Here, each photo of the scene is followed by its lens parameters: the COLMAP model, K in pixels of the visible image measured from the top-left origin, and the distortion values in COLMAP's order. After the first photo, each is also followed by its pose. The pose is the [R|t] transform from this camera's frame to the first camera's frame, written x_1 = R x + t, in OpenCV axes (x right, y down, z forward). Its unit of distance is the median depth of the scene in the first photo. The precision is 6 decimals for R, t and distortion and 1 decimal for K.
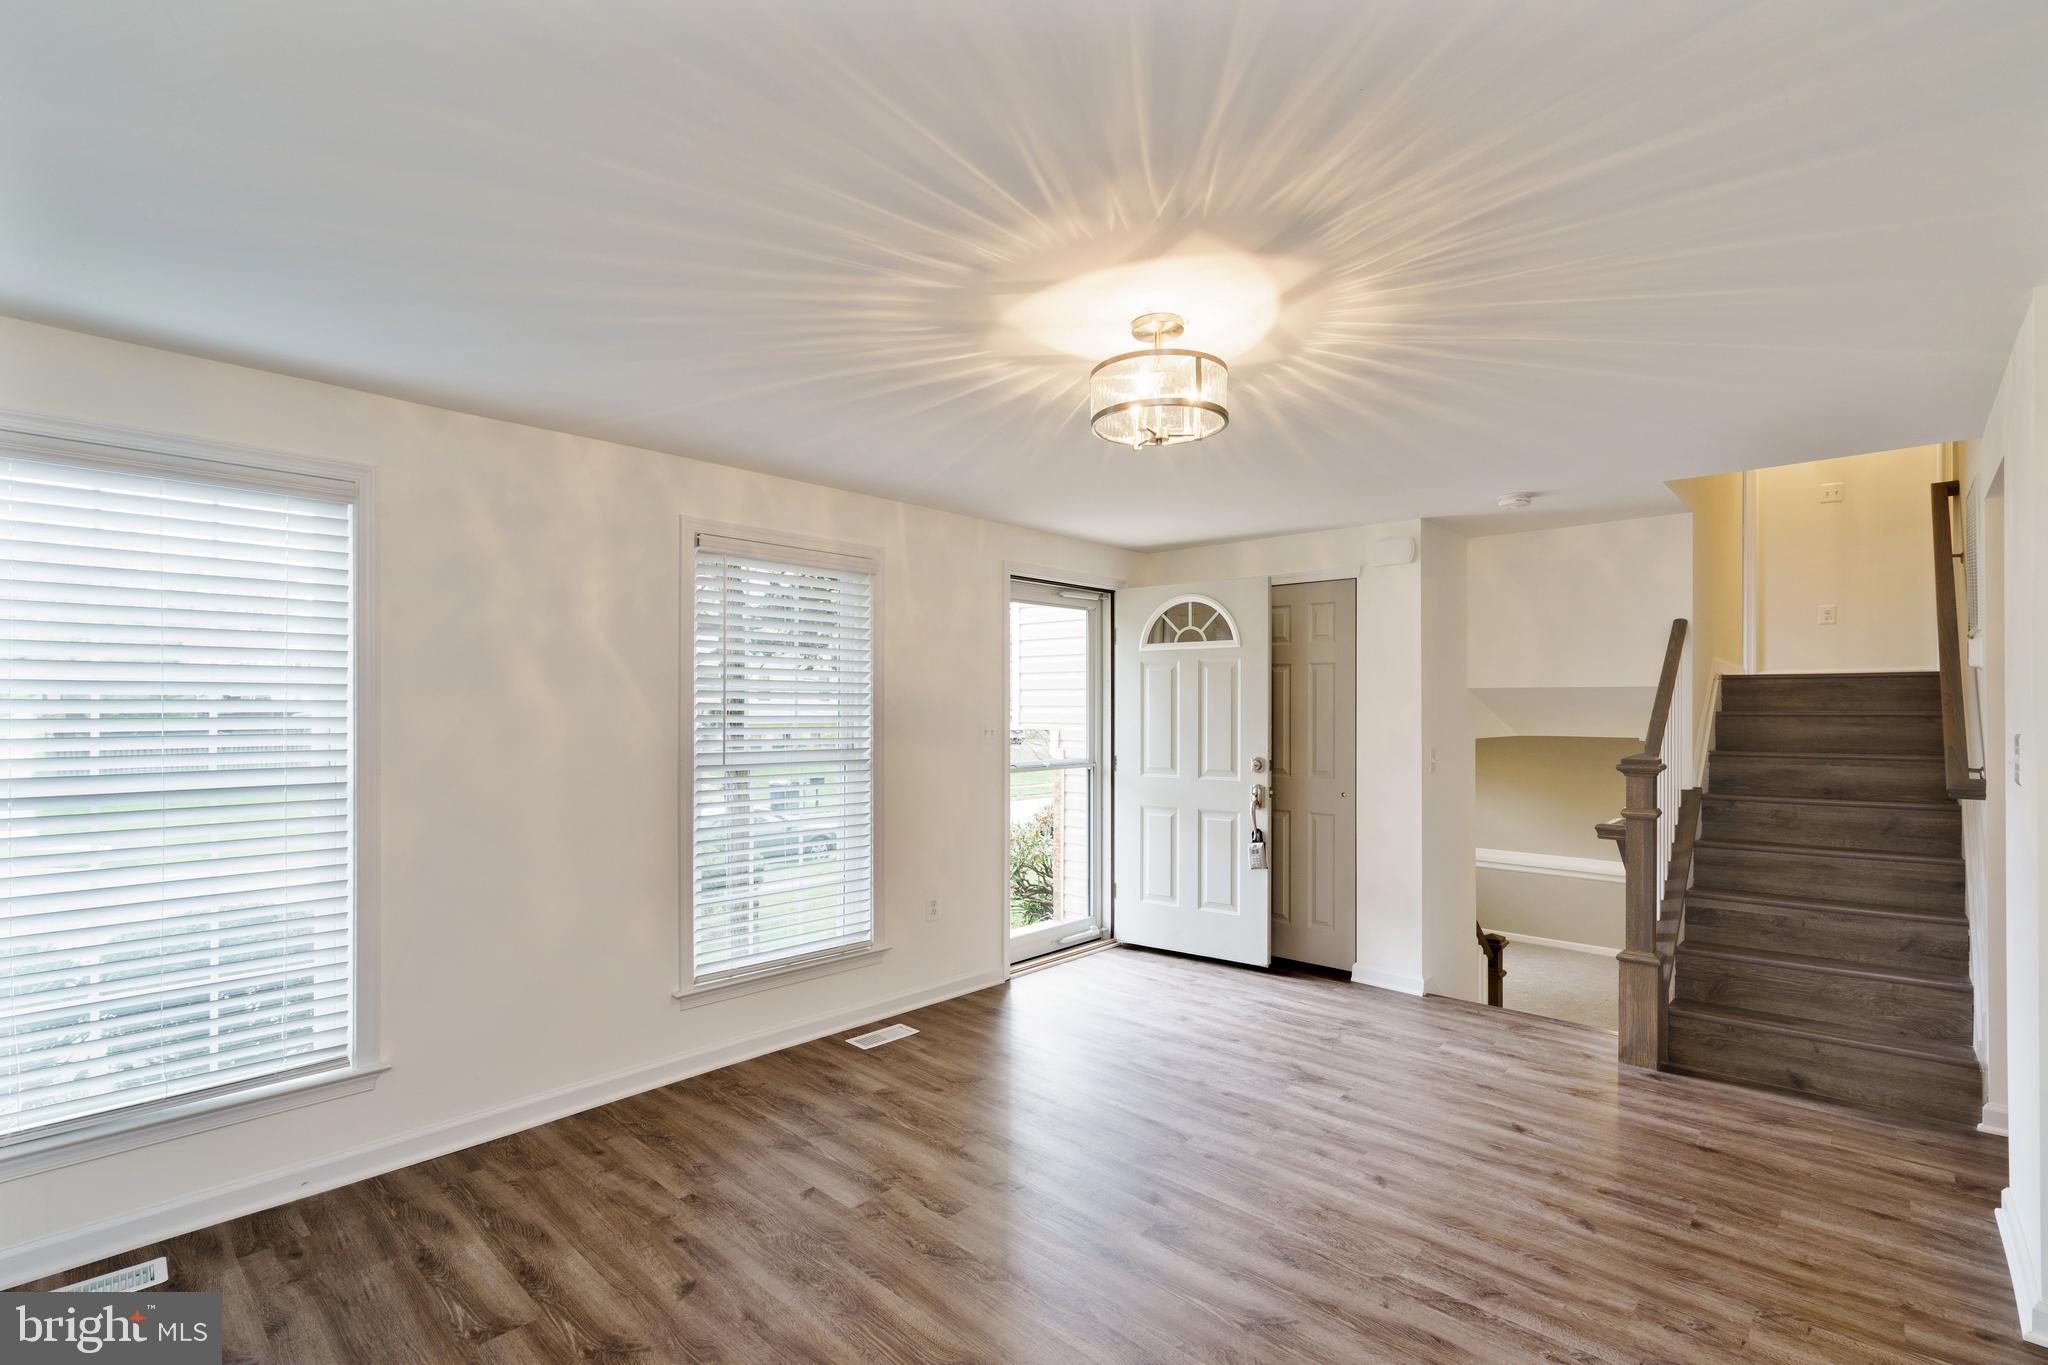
lens RADIAL K [[936.8, 0, 1020.9], [0, 936.8, 737.8], [0, 0, 1]] dist [0.000930, 0.000249]
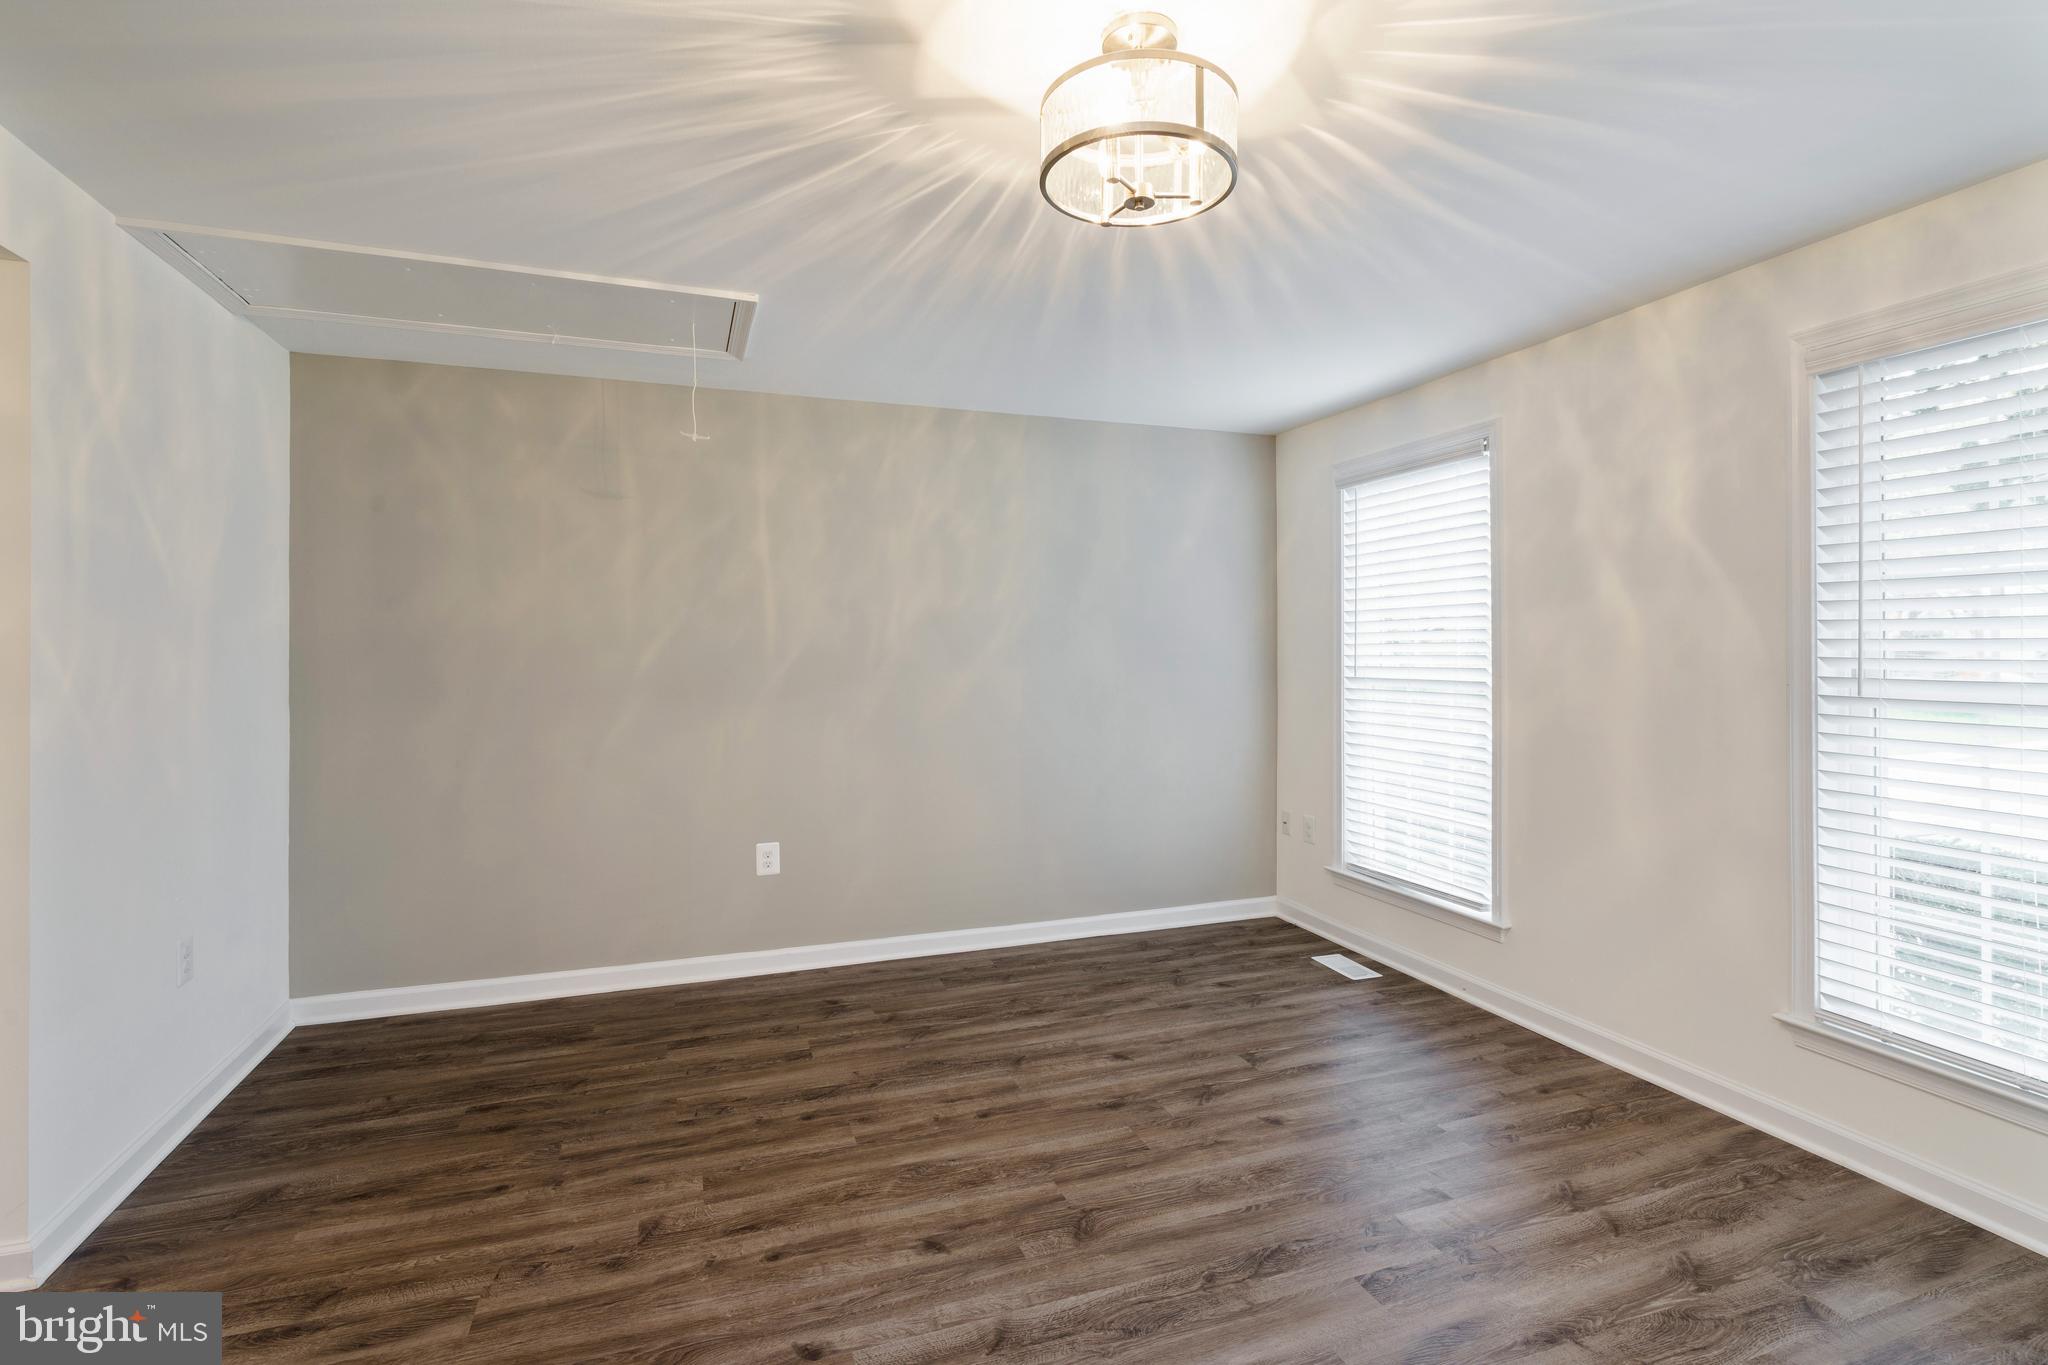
lens RADIAL K [[939.7, 0, 1022.1], [0, 939.7, 668.9], [0, 0, 1]] dist [-0.000938, 0.000448]
pose [[-0.445109, 0.017392, -0.895308, 0.590620], [-0.029593, 0.998980, 0.034118, 0.006030], [0.894987, 0.041681, -0.444140, 0.901390]]
